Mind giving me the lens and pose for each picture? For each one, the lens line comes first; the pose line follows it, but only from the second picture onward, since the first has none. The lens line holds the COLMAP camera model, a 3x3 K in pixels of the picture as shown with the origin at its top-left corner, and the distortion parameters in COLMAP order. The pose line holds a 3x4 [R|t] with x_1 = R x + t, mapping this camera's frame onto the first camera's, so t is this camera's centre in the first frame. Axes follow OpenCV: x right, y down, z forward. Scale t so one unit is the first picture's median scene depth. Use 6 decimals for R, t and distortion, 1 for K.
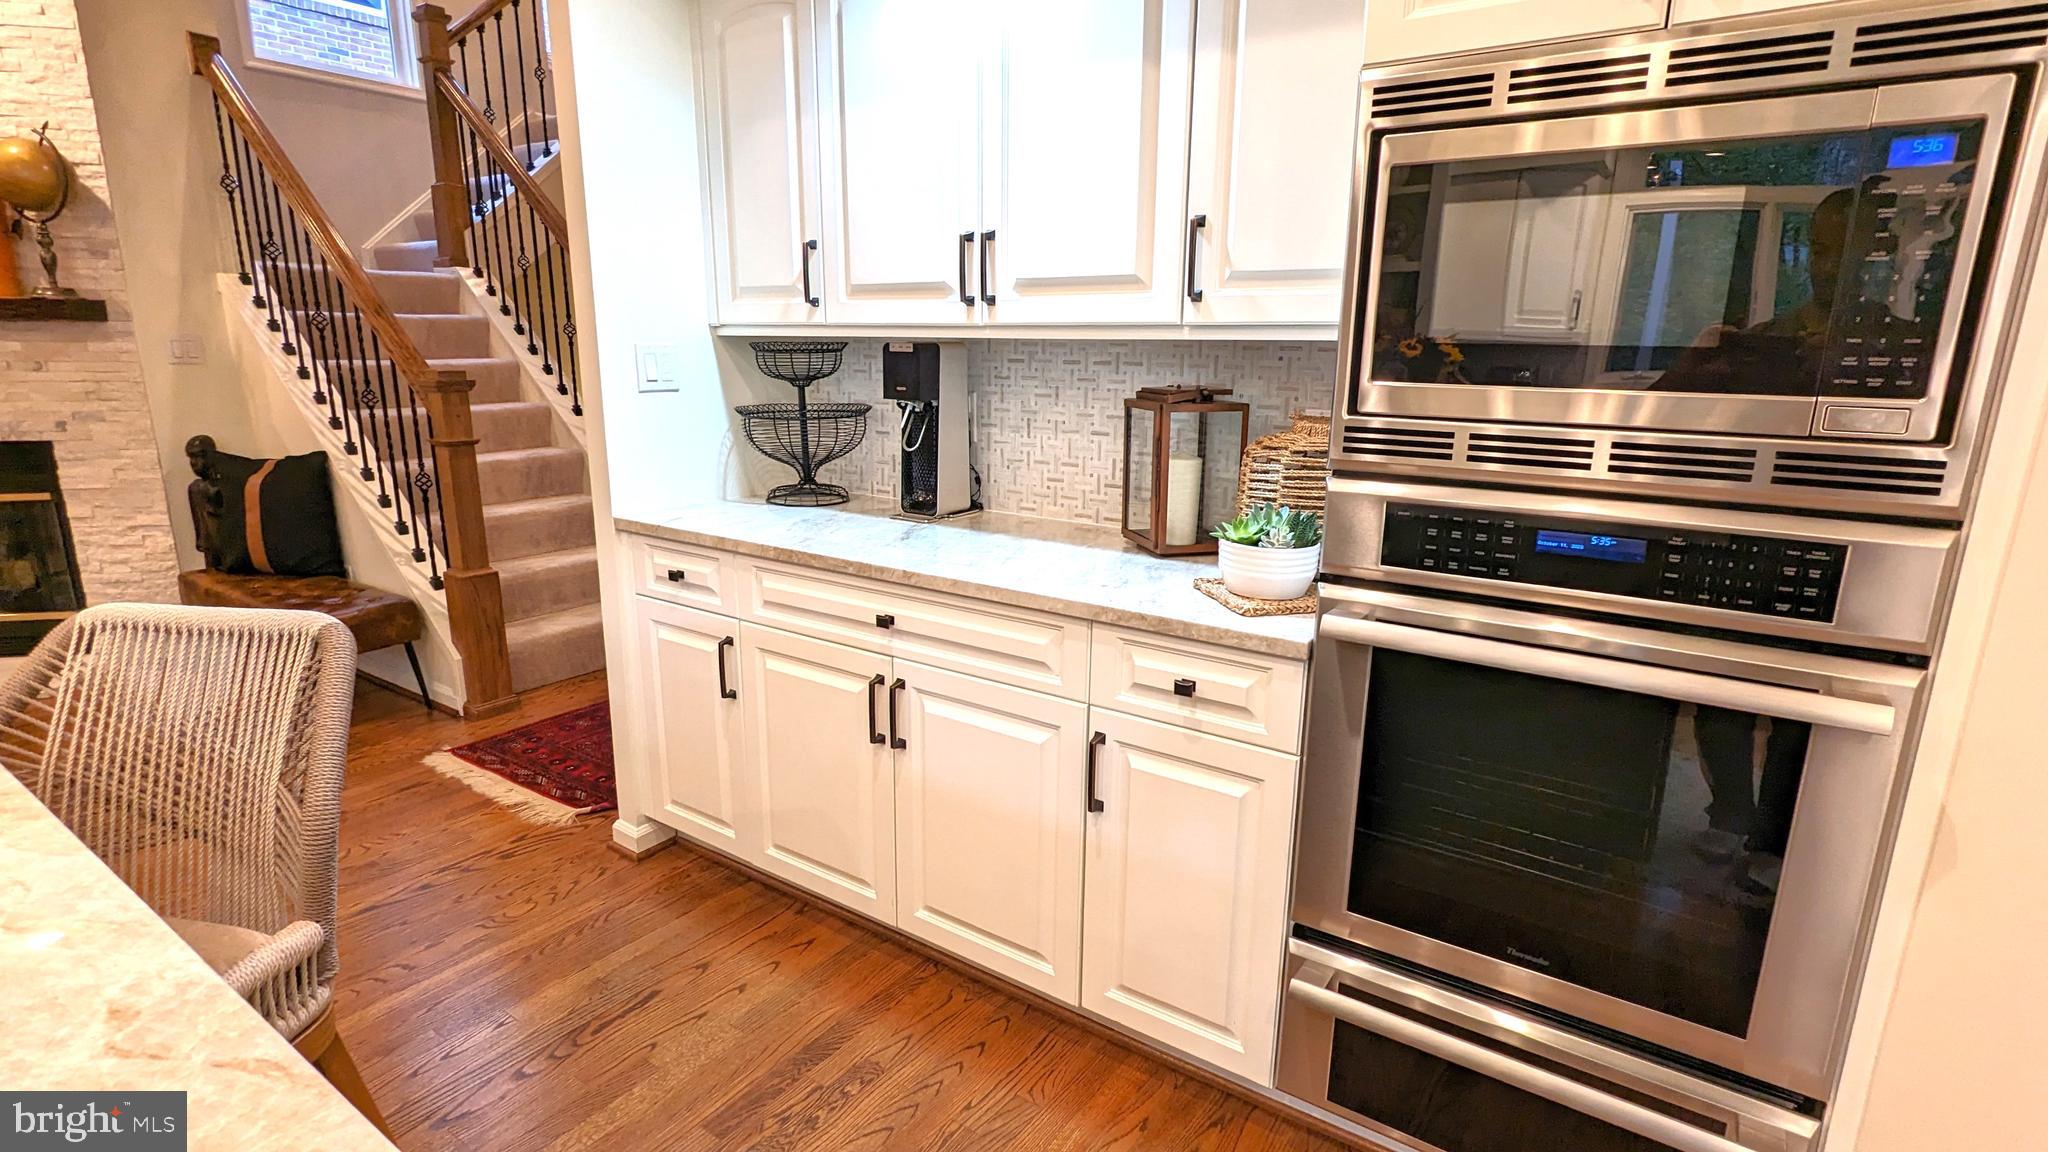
lens RADIAL K [[979.6, 0, 1035.1], [0, 979.6, 584.7], [0, 0, 1]] dist [-0.000960, 0.001581]
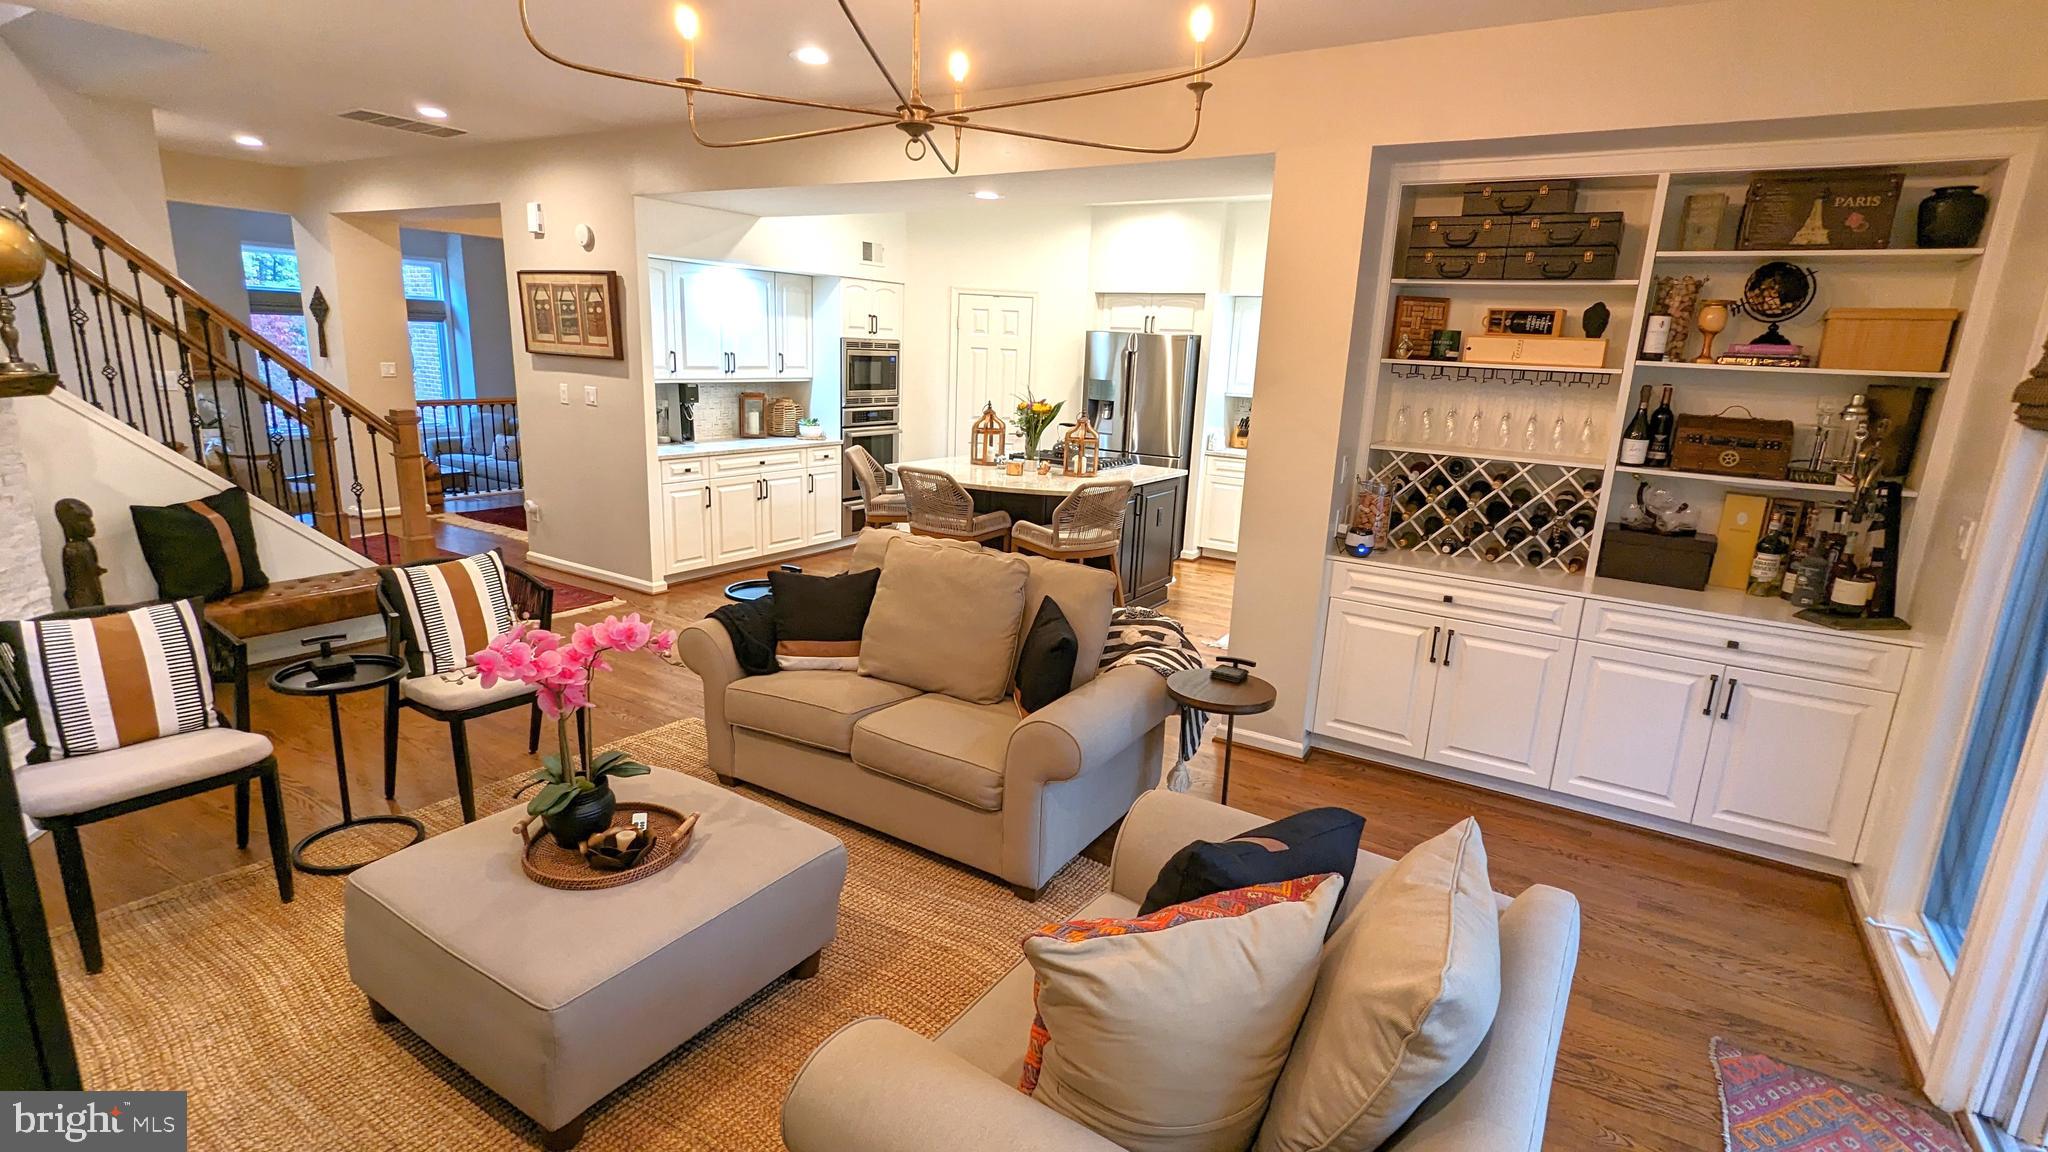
lens RADIAL K [[979.6, 0, 1035.1], [0, 979.6, 584.7], [0, 0, 1]] dist [-0.000960, 0.001581]
pose [[-0.039294, -0.257929, 0.965365, -1.872795], [0.190332, 0.946490, 0.260633, -0.141477], [-0.980933, 0.193981, 0.011901, 0.024454]]
